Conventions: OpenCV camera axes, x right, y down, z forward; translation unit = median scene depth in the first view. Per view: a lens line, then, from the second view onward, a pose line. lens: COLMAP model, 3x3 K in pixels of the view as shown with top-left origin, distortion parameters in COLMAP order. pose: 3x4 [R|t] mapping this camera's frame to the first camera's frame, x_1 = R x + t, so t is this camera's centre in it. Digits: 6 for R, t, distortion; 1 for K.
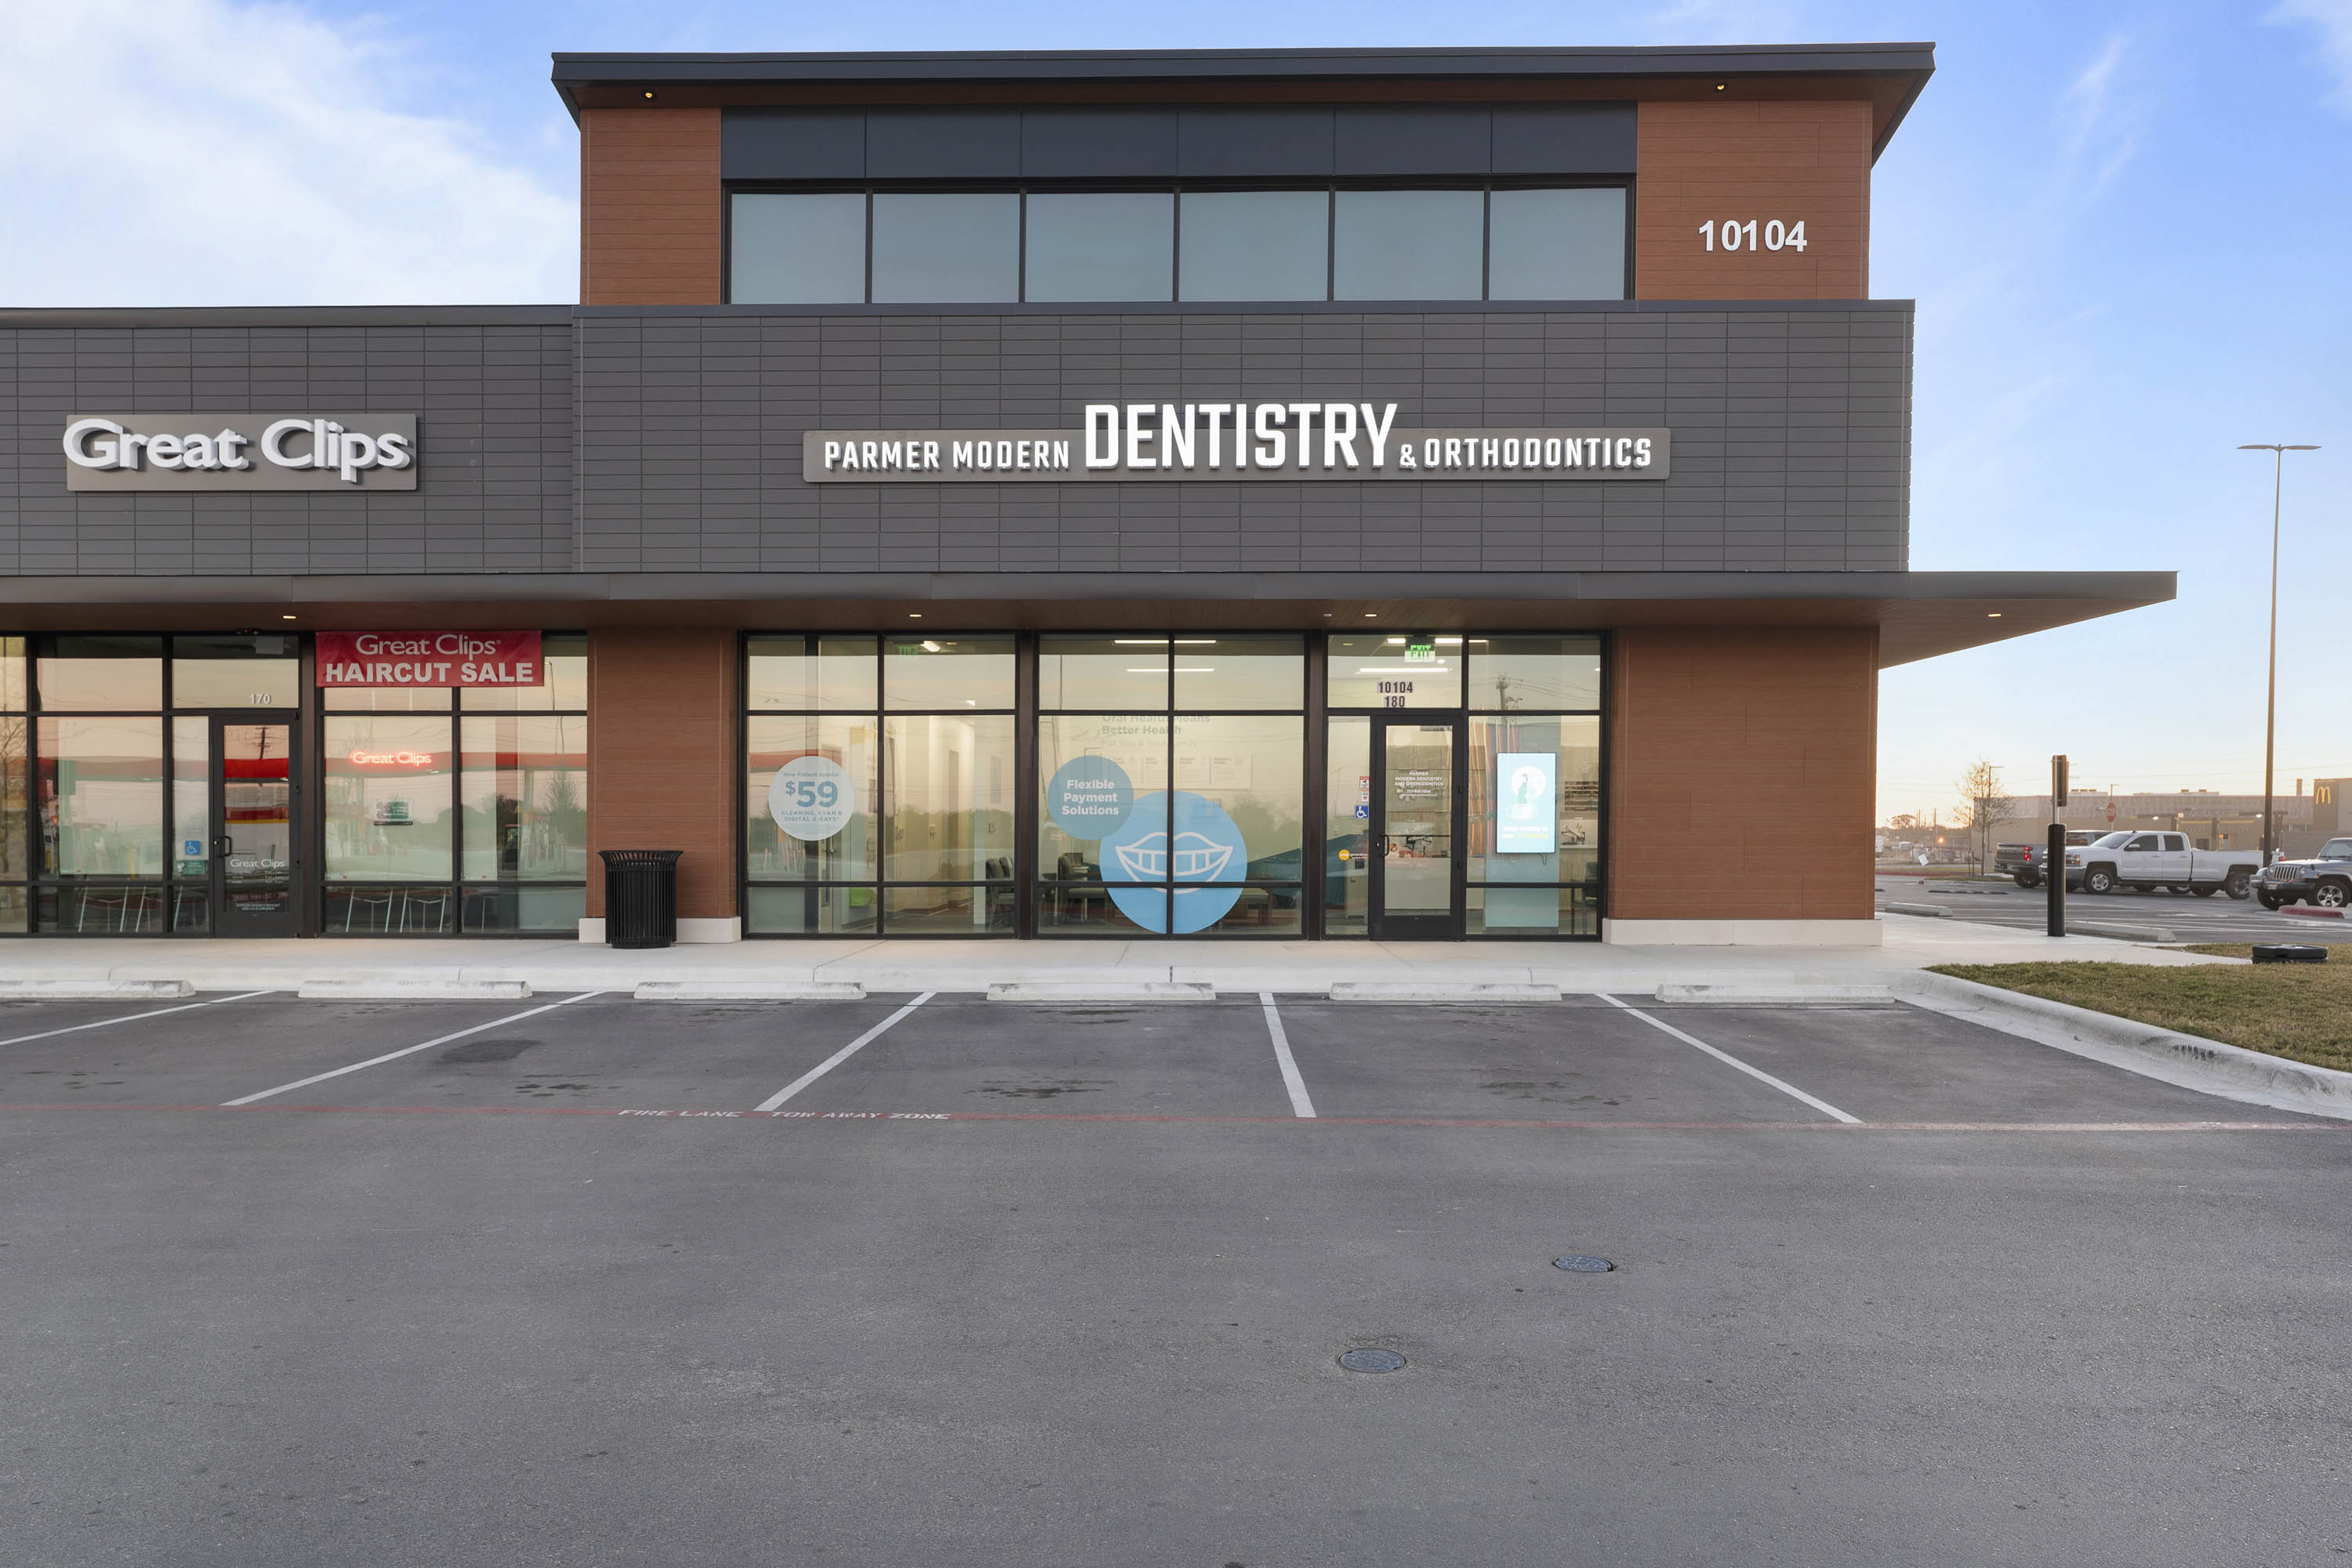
lens RADIAL K [[1573.4, 0, 1173.3], [0, 1573.4, 881.4], [0, 0, 1]] dist [-0.002414, -0.000356]
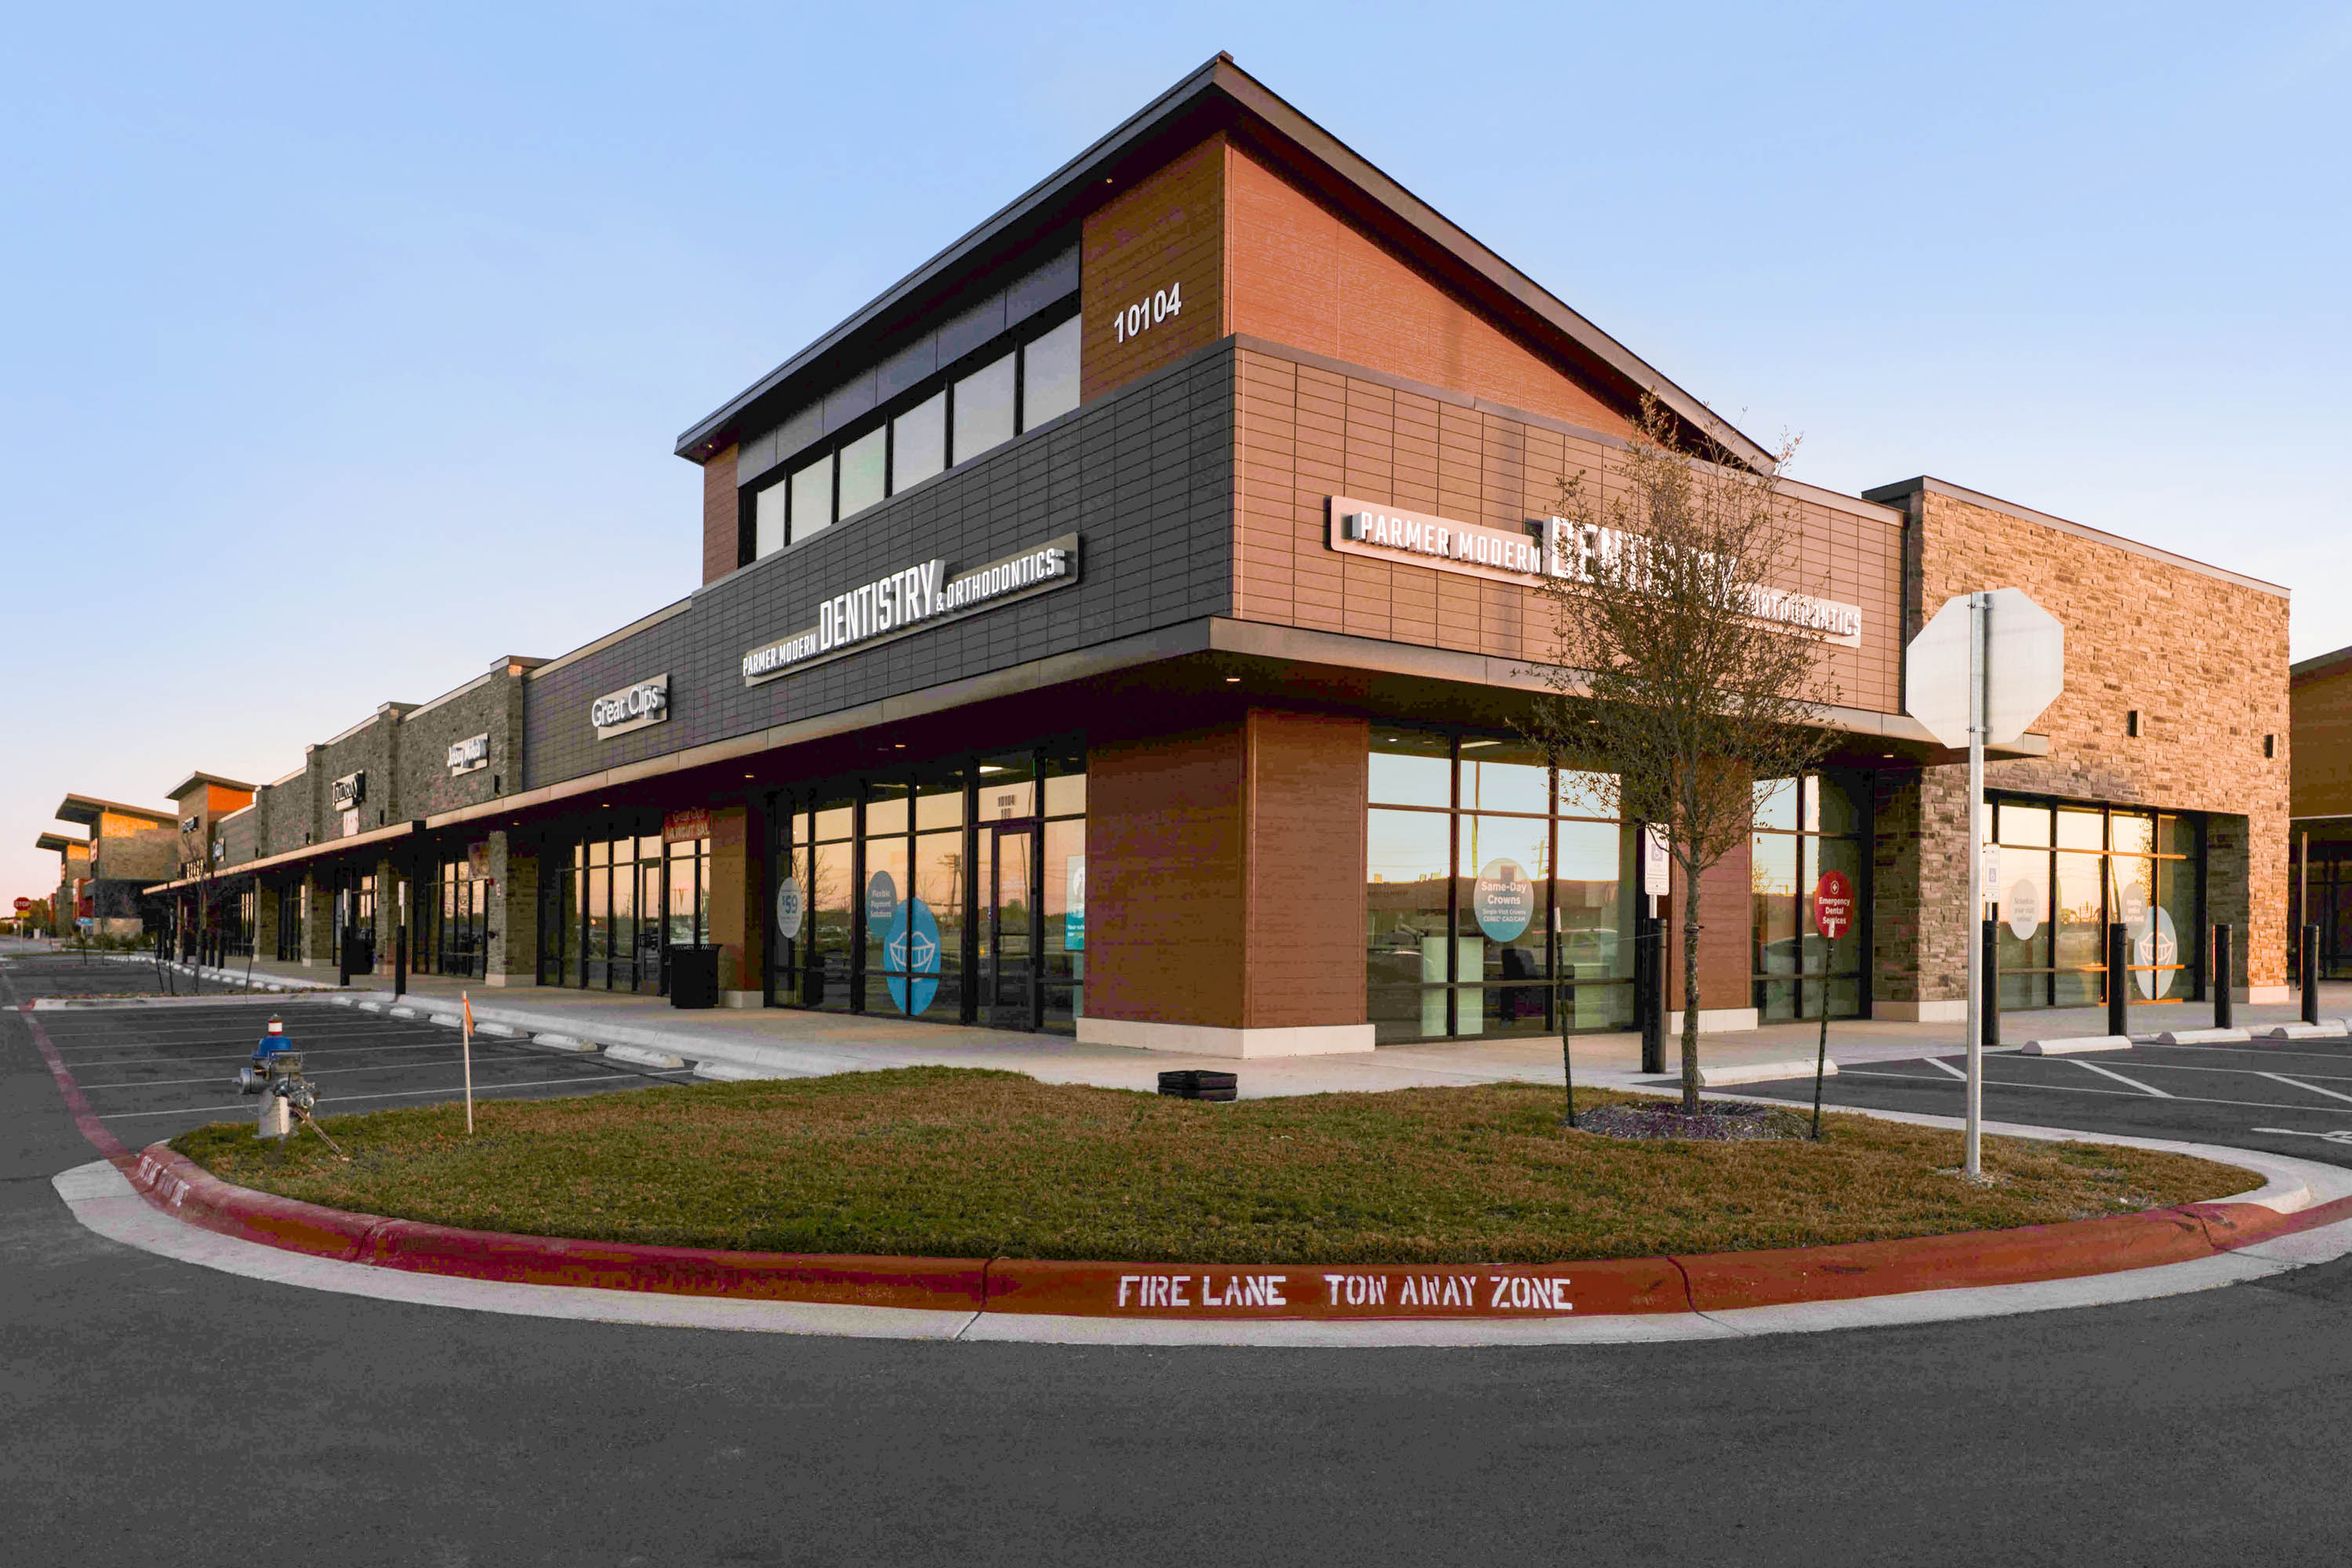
lens RADIAL K [[1612.0, 0, 1174.3], [0, 1612.0, 916.5], [0, 0, 1]] dist [-0.001885, -0.002793]
pose [[0.608205, -0.008690, -0.793732, 1.125770], [-0.023683, 0.999296, -0.029087, -0.011740], [0.793426, 0.036489, 0.607572, 0.411882]]
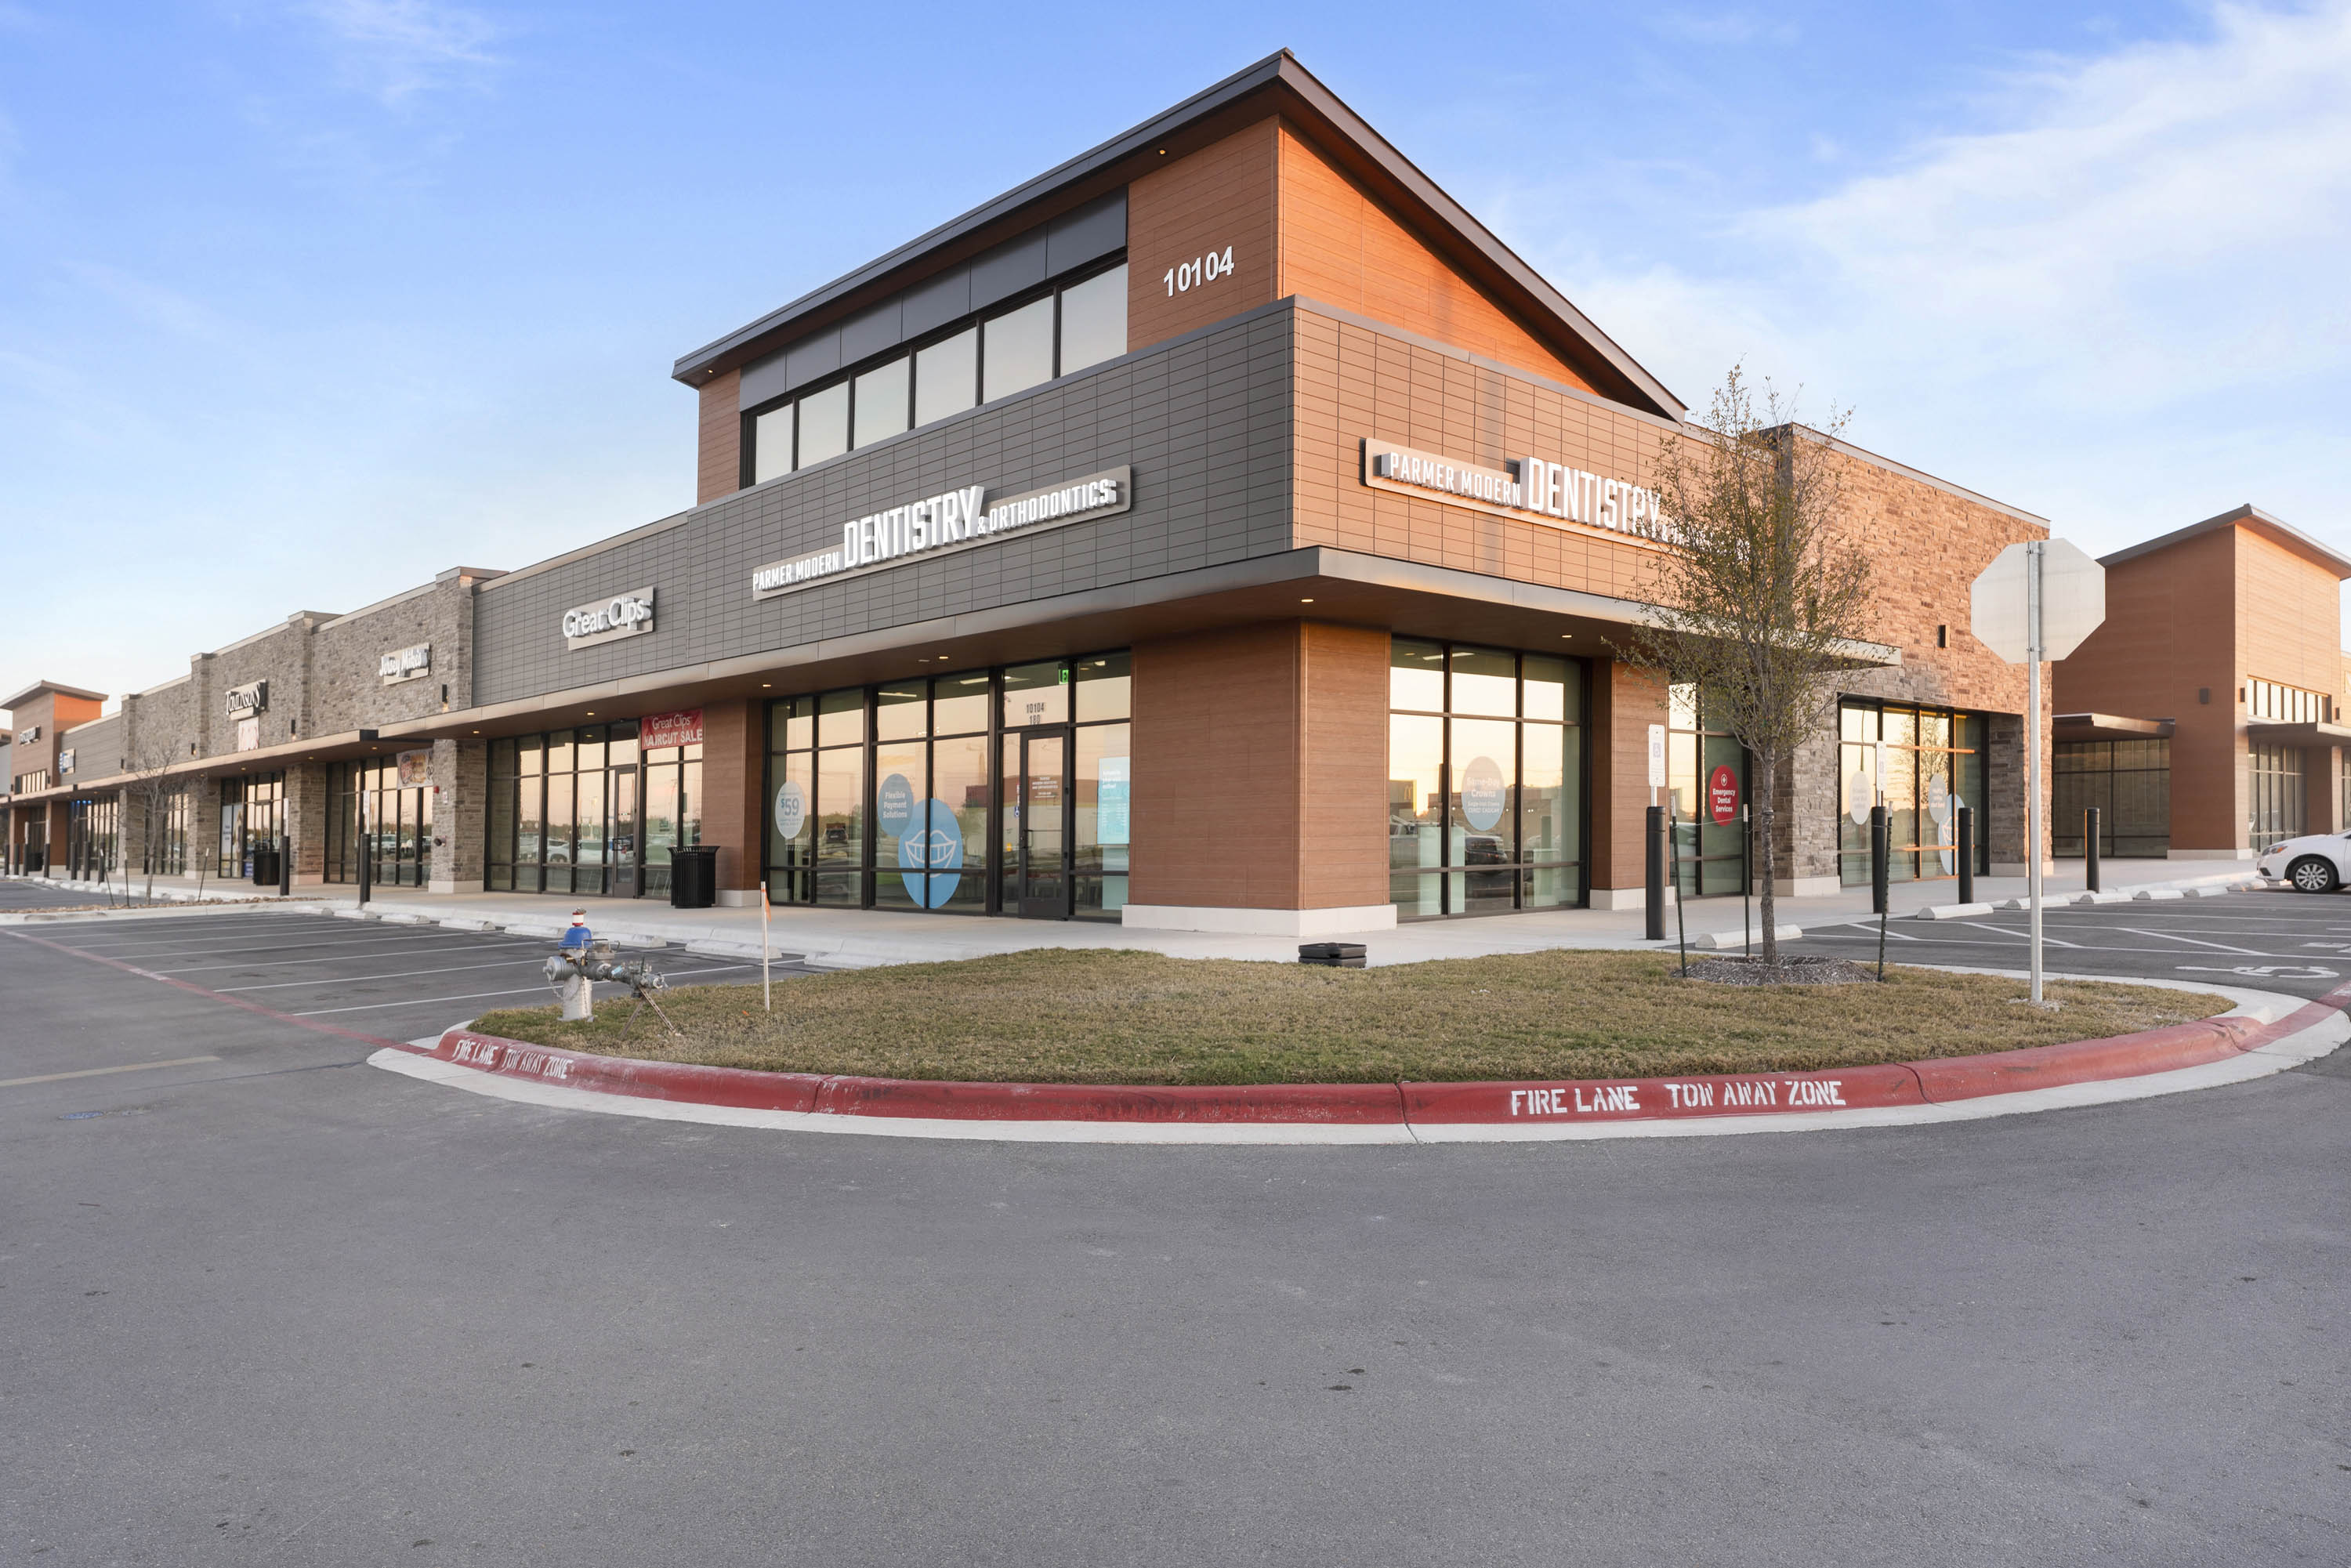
lens RADIAL K [[1543.6, 0, 1217.3], [0, 1543.6, 792.5], [0, 0, 1]] dist [-0.000332, 0.001017]
pose [[0.709954, -0.028847, -0.703657, 1.079144], [-0.005459, 0.998905, -0.046459, -0.004334], [0.704227, 0.036825, 0.709019, 0.262275]]
